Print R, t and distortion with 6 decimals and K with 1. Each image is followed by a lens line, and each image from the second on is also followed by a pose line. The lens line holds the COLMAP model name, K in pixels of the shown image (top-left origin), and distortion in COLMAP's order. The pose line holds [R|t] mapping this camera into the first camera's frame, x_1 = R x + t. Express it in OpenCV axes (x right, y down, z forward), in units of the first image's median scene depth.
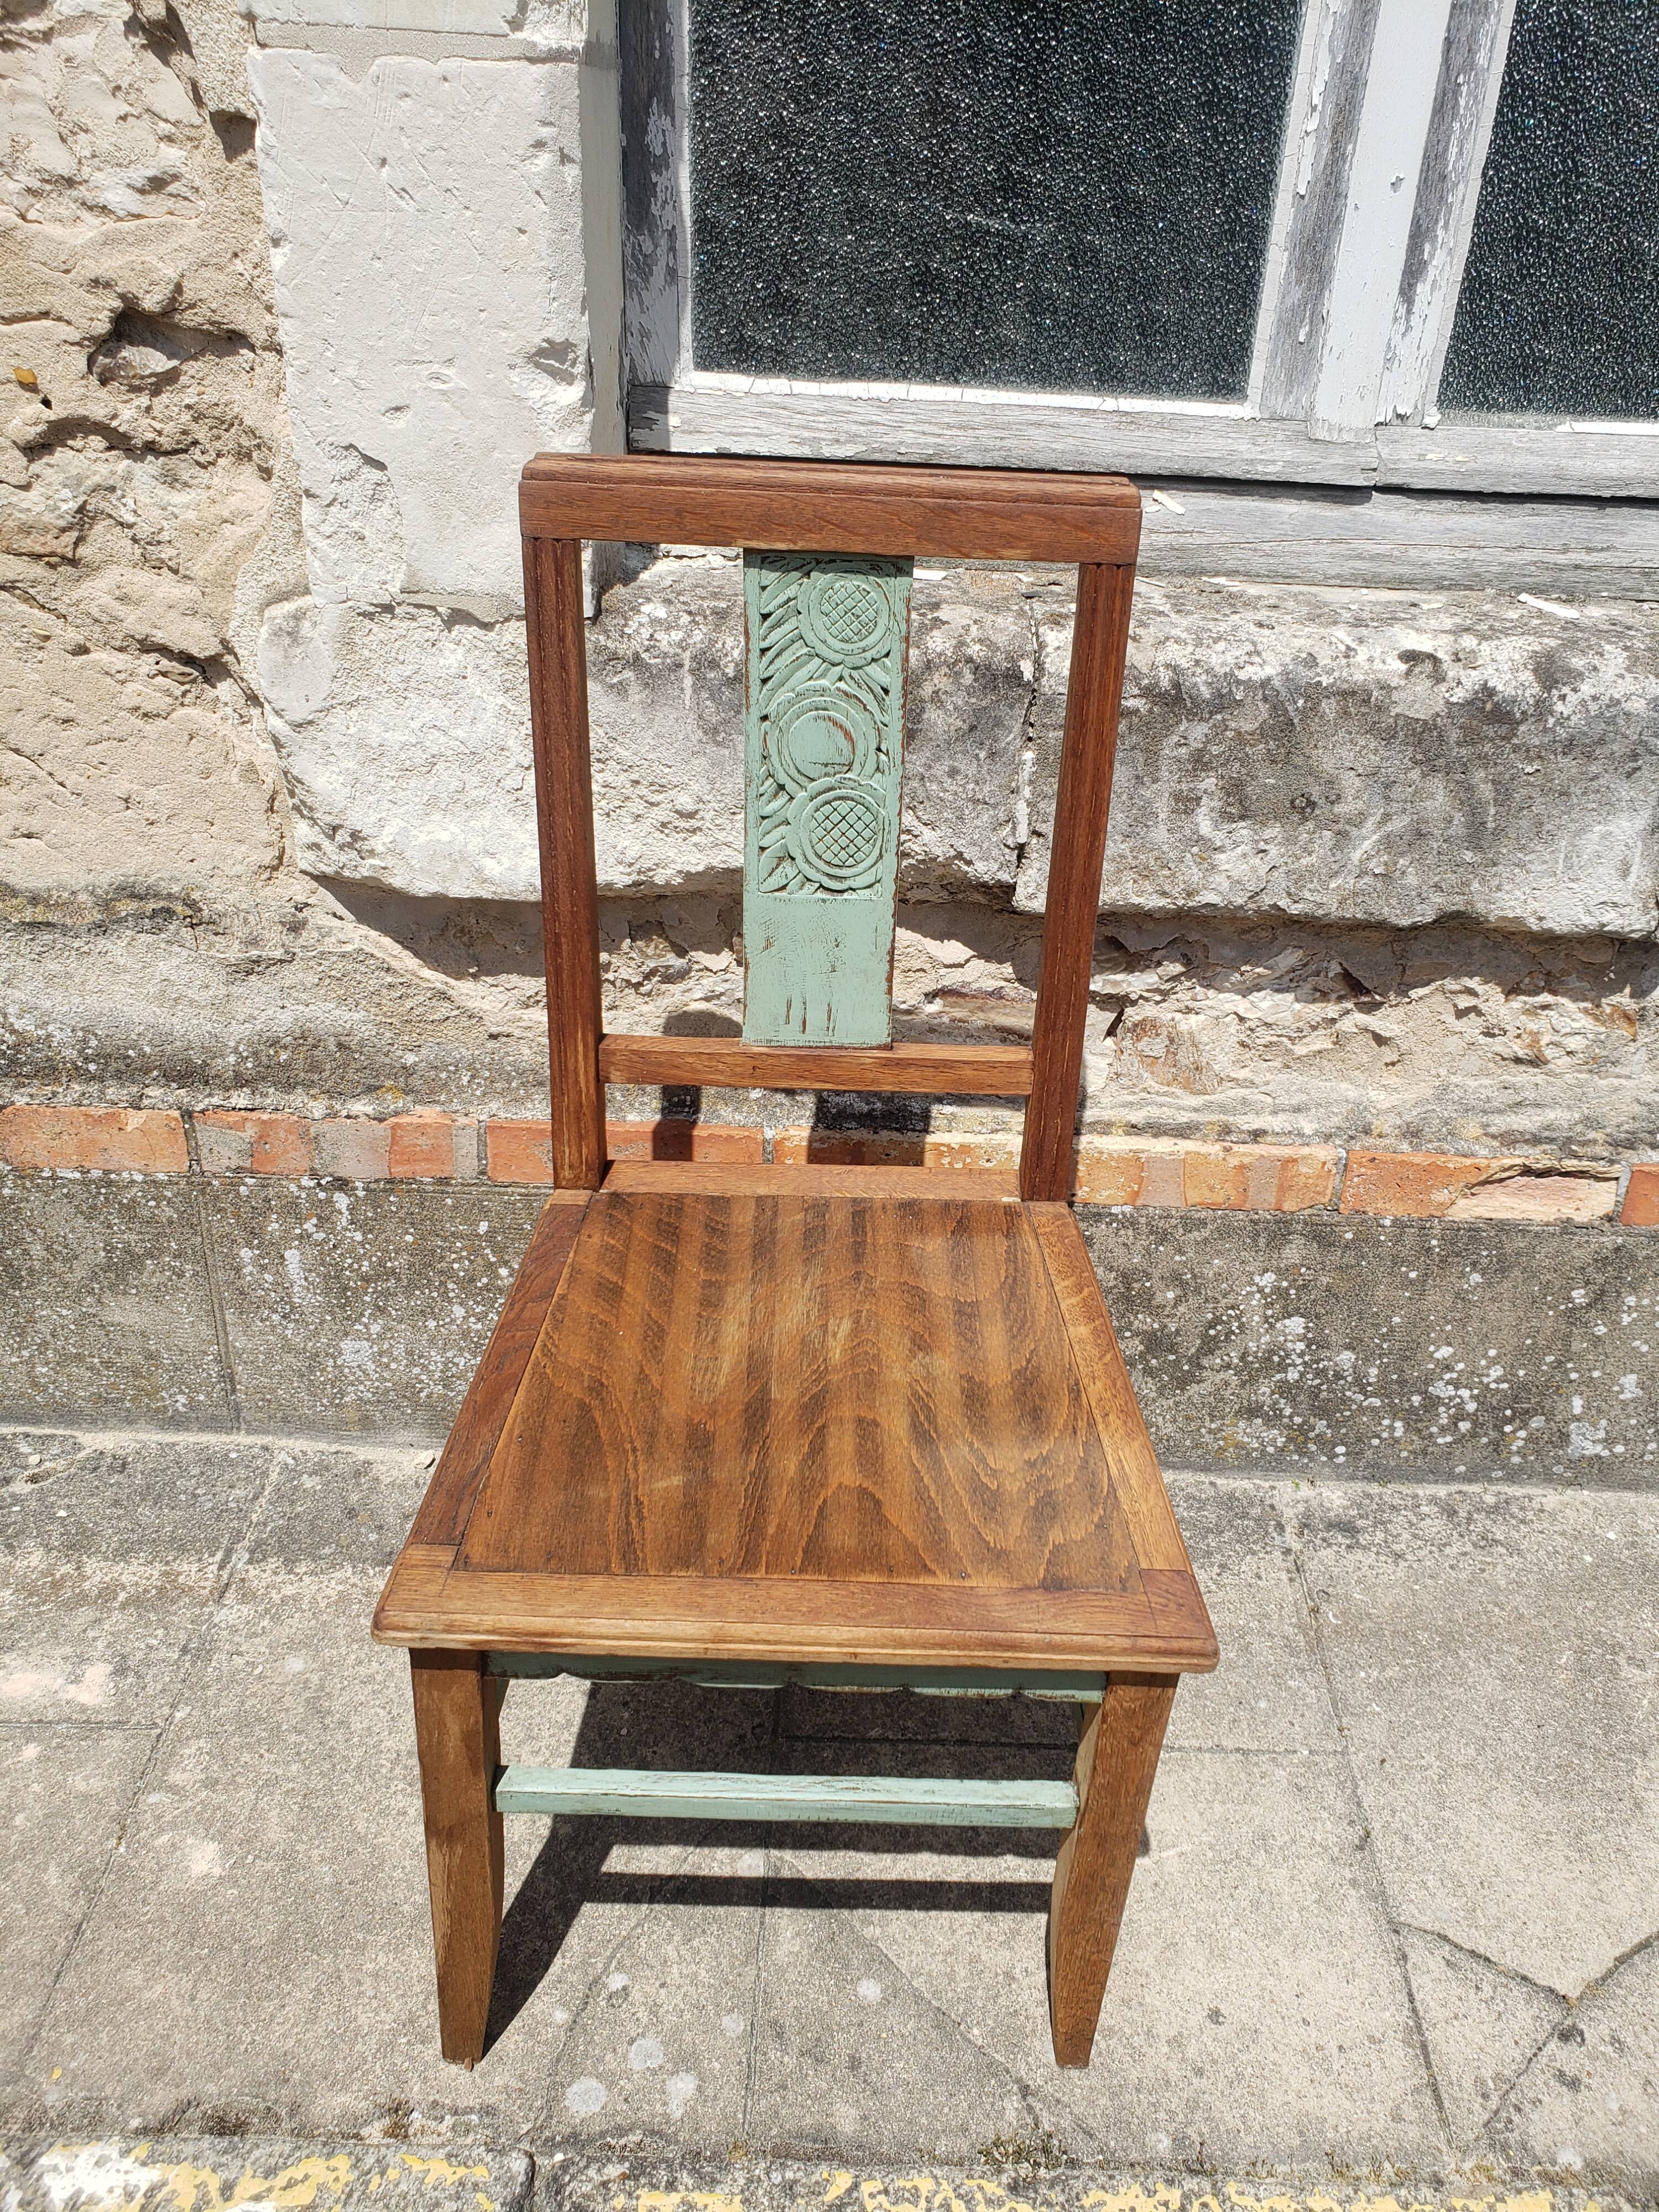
lens RADIAL K [[1744.1, 0, 873.3], [0, 1744.1, 1066.6], [0, 0, 1]] dist [-0.004145, 0.044441]
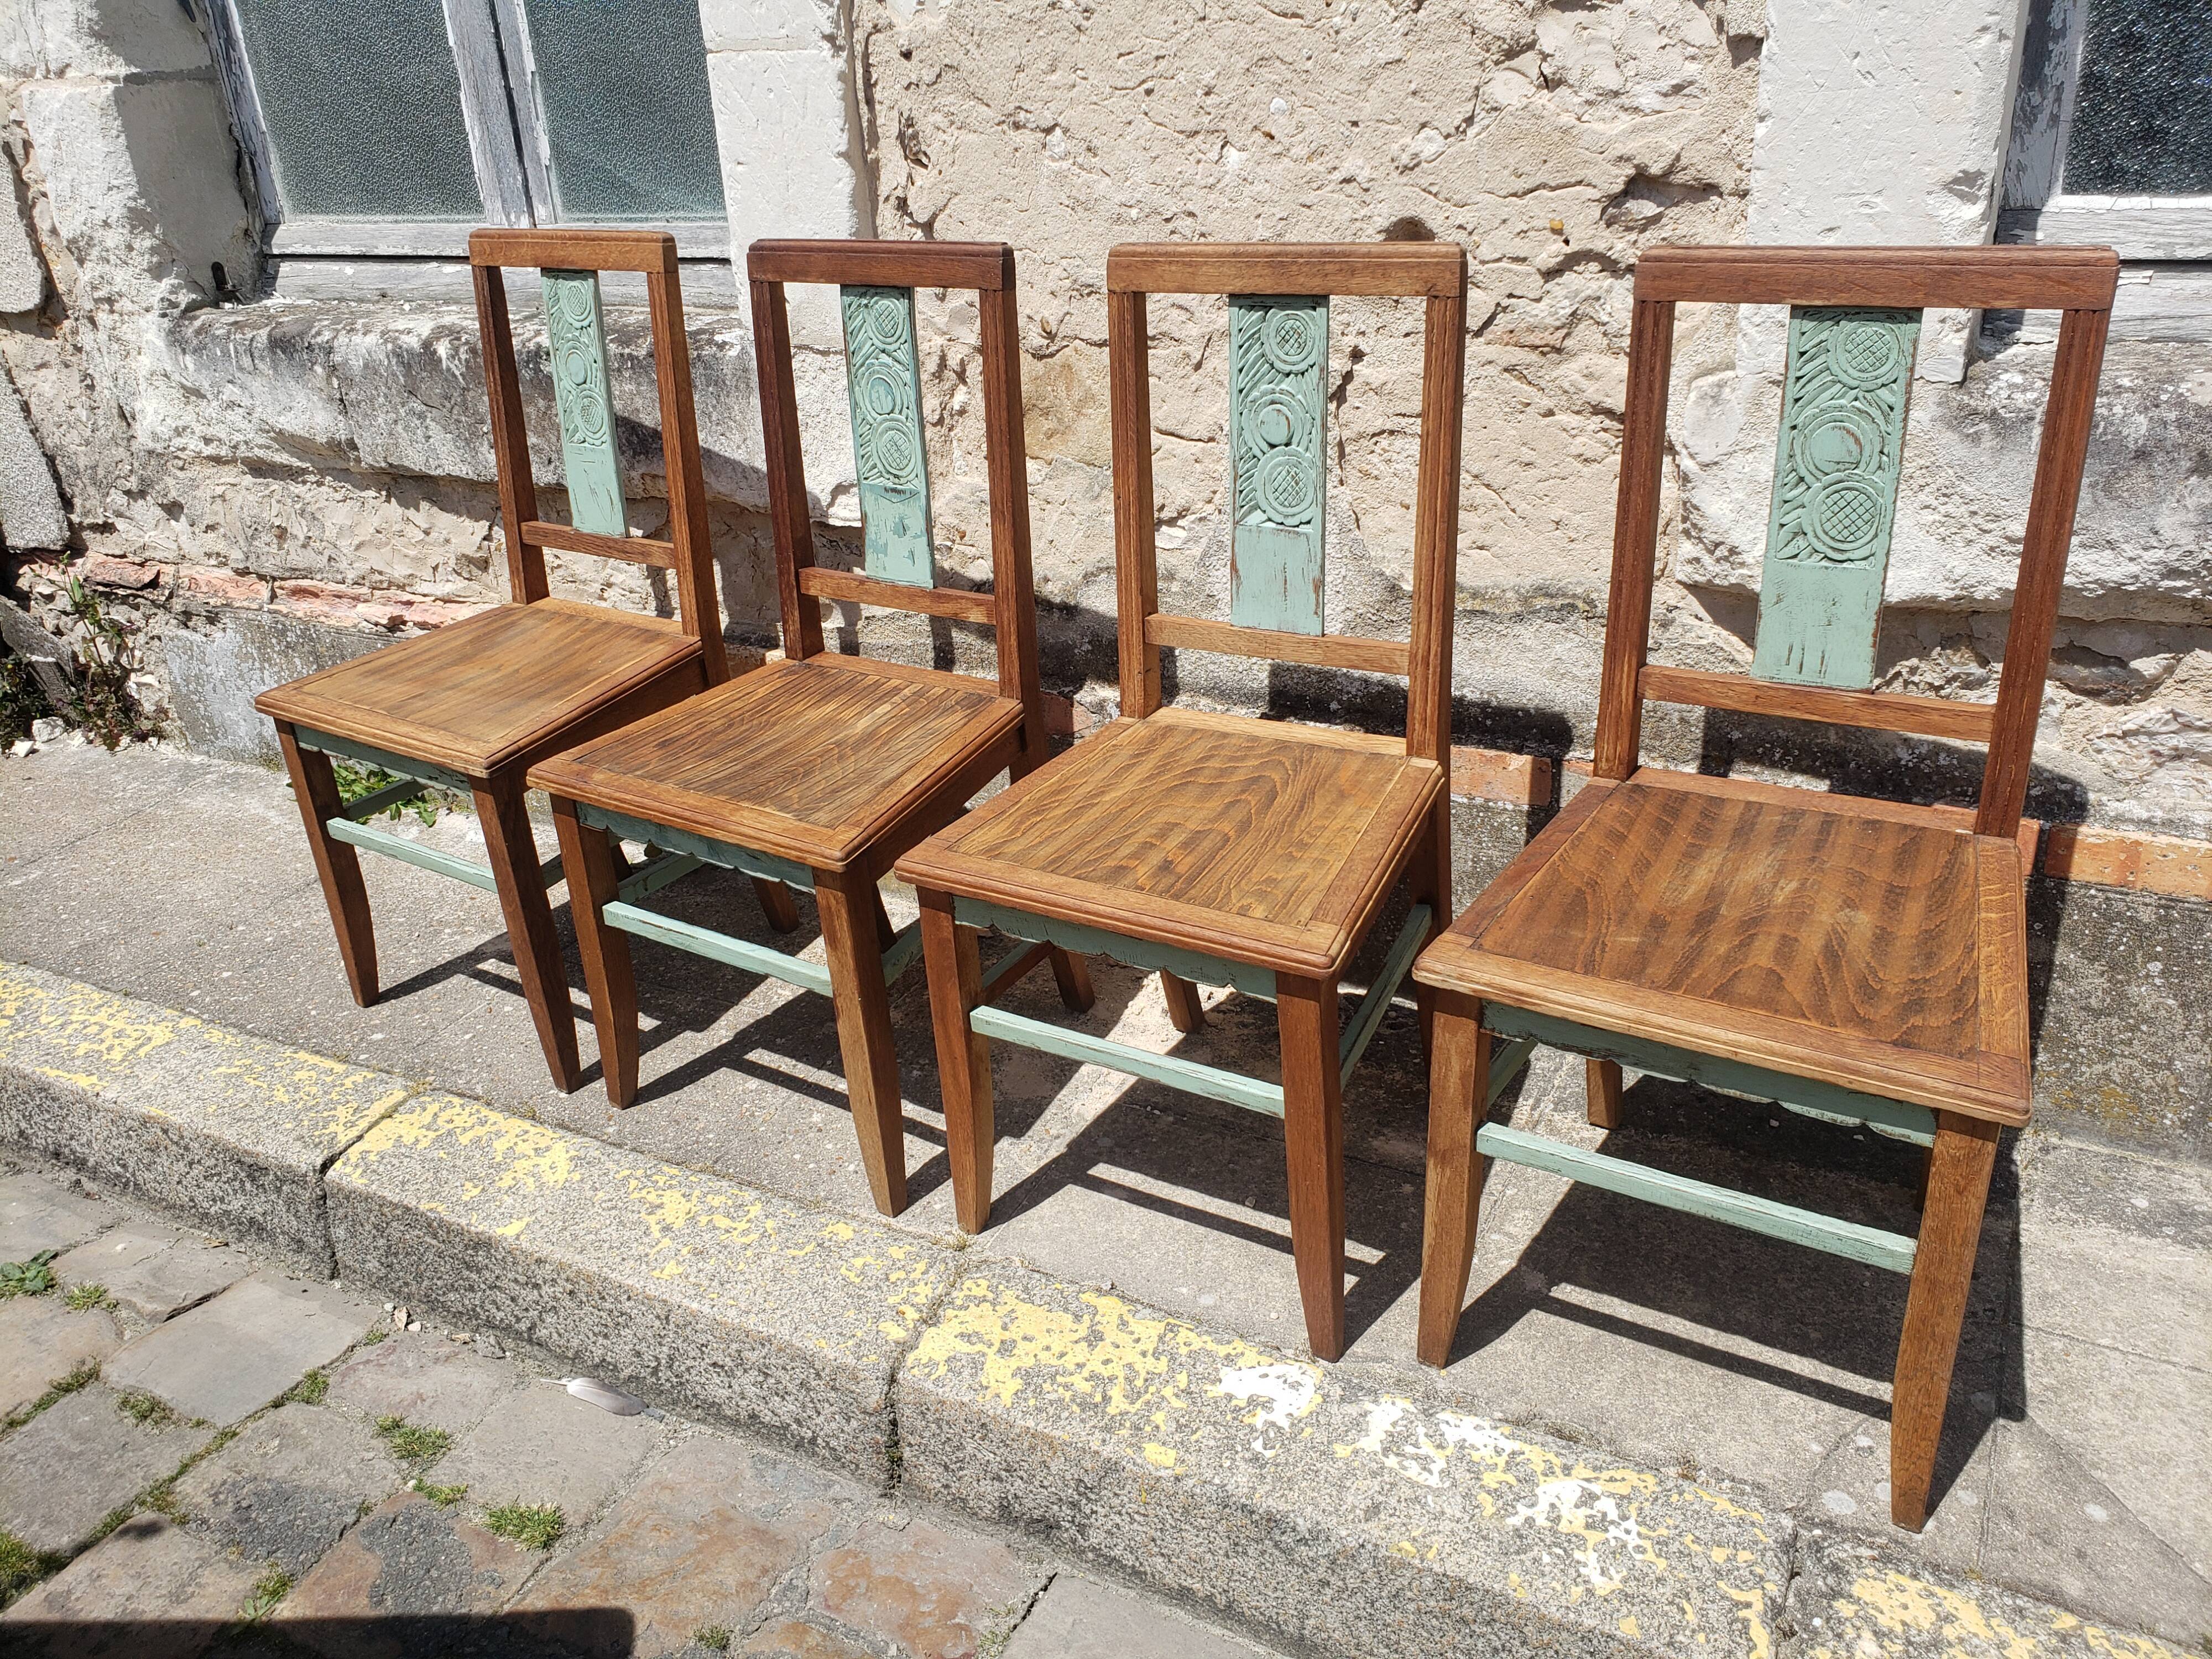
lens RADIAL K [[1738.0, 0, 1092.1], [0, 1738.0, 795.4], [0, 0, 1]] dist [-0.017745, 0.054301]
pose [[0.876609, 0.100225, -0.470651, -0.079689], [-0.144779, 0.987684, -0.059331, 0.191888], [0.458908, 0.120150, 0.880322, -0.348609]]
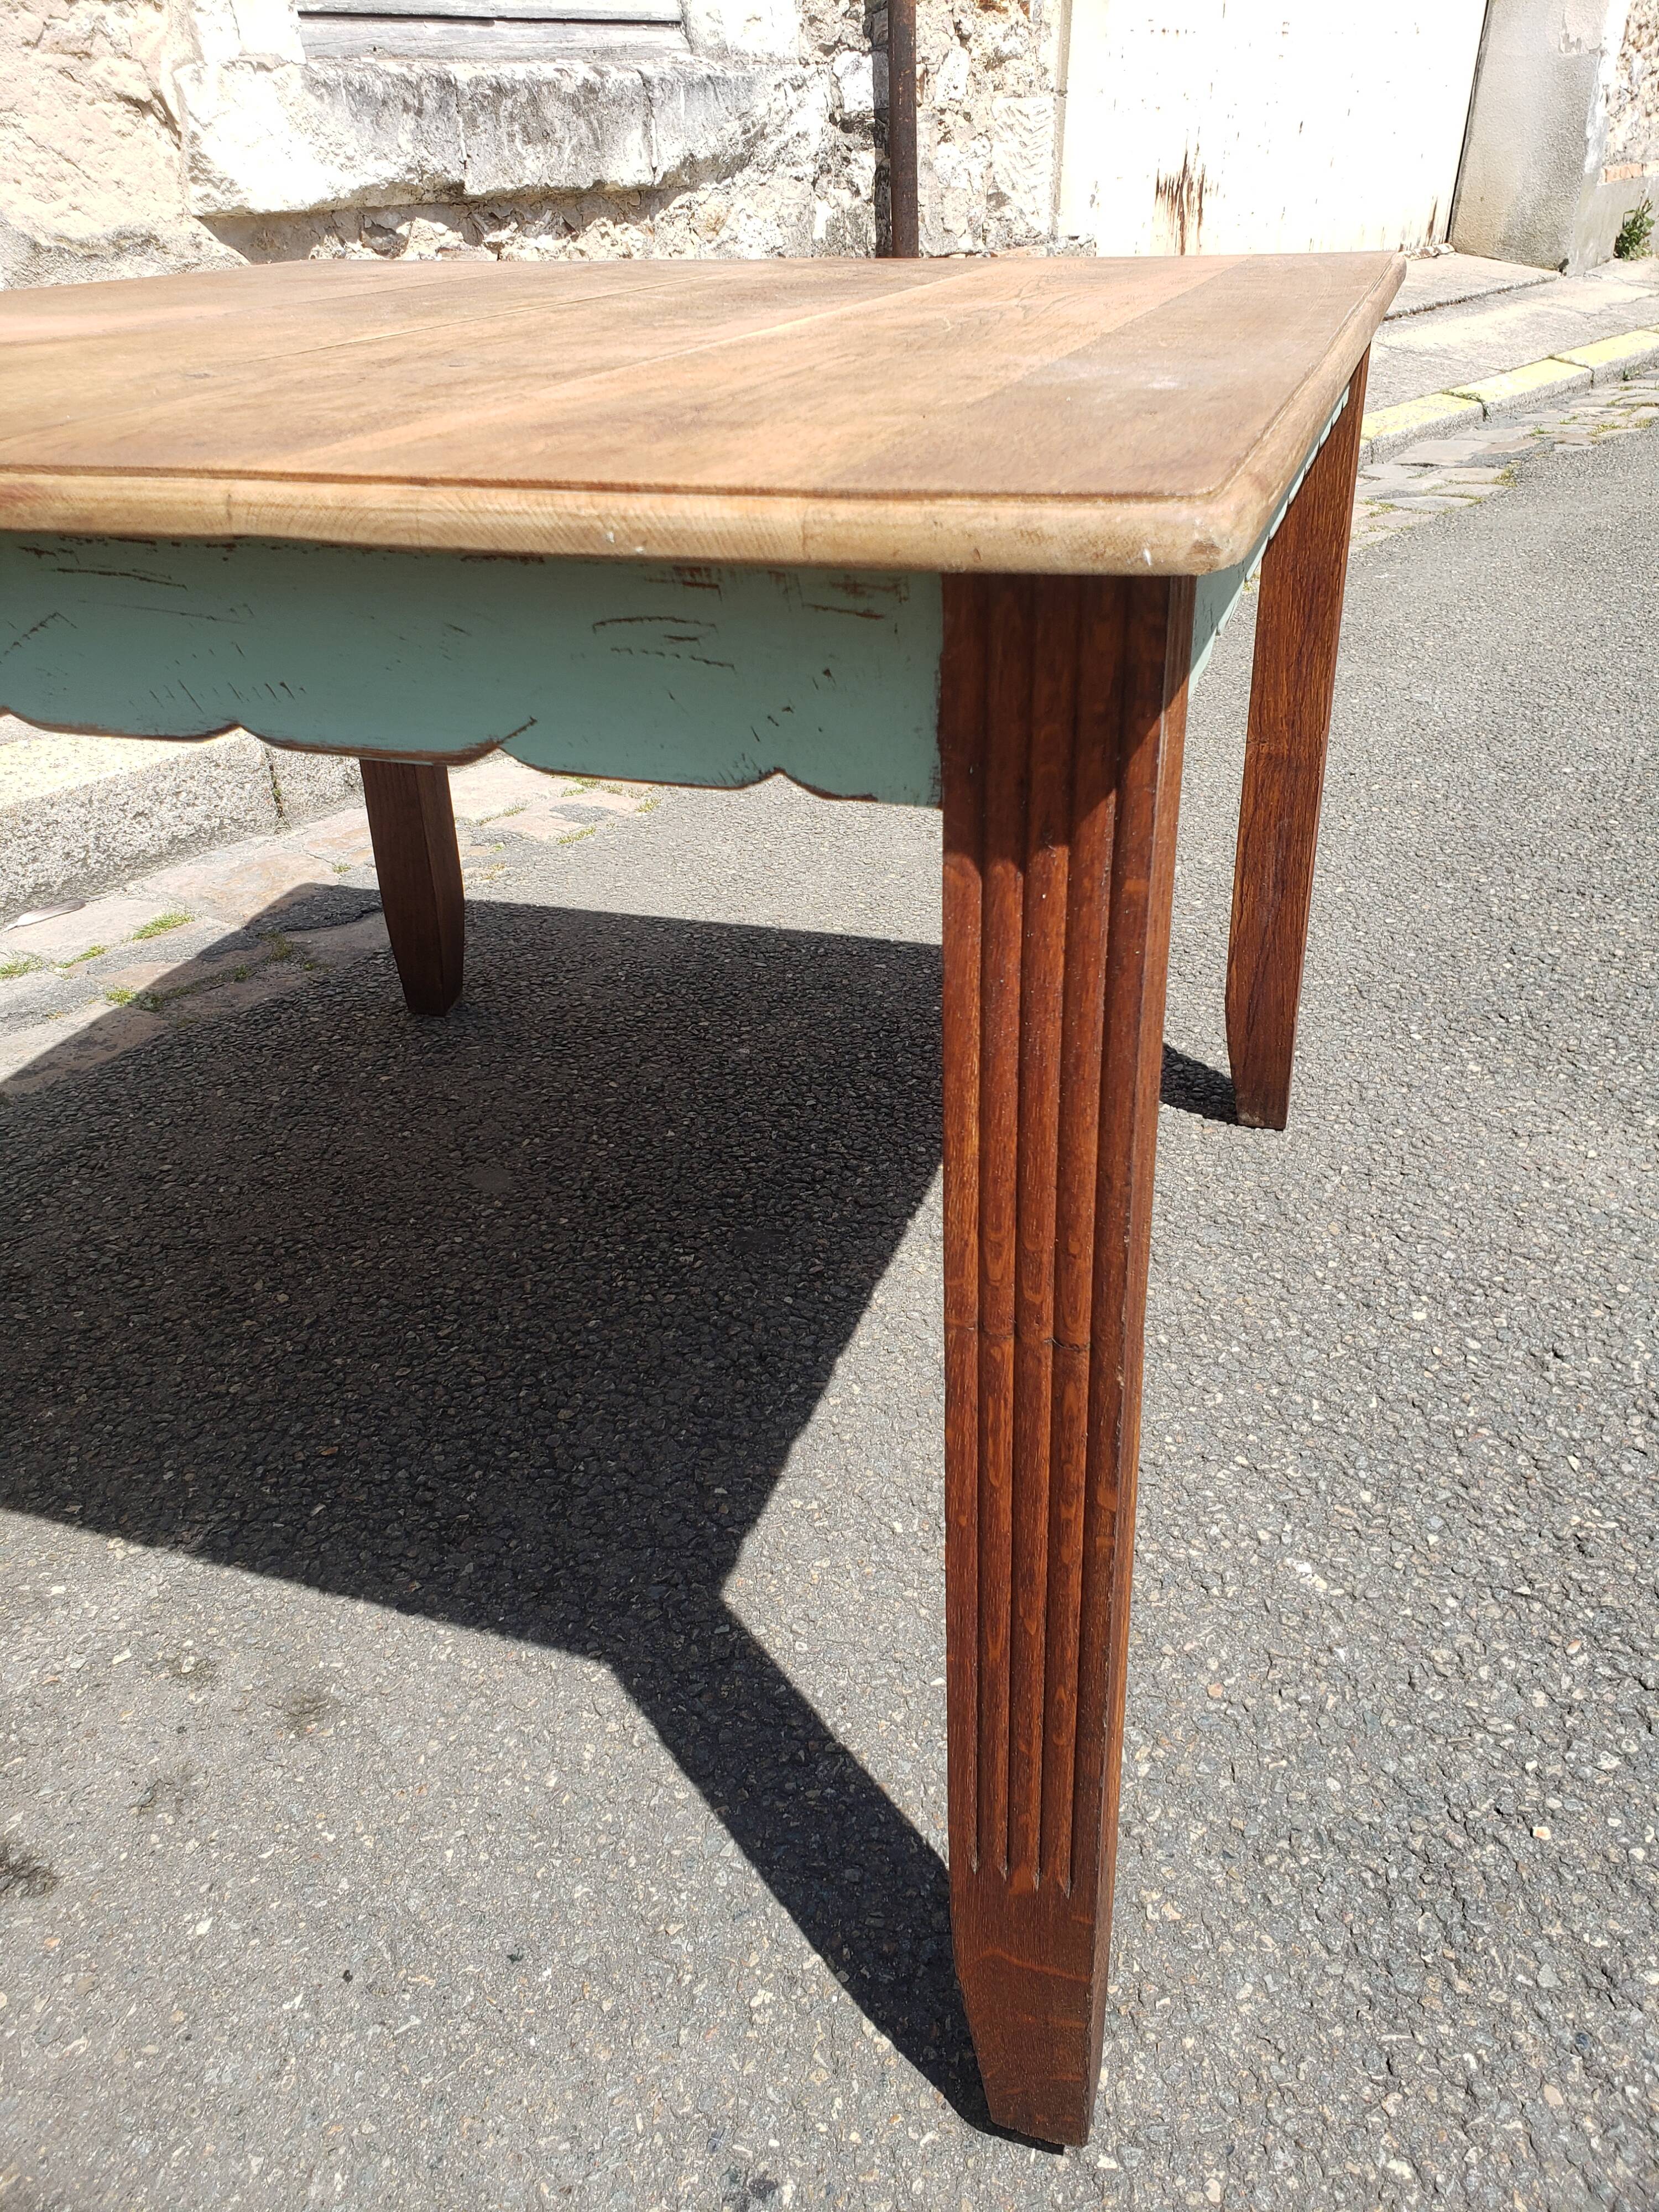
lens RADIAL K [[1720.5, 0, 852.4], [0, 1720.5, 1054.5], [0, 0, 1]] dist [0.077046, -0.060347]
pose [[0.643620, -0.420093, 0.639746, -1.628603], [0.399795, 0.897323, 0.187016, 0.740202], [-0.652623, 0.135400, 0.745486, -1.014739]]
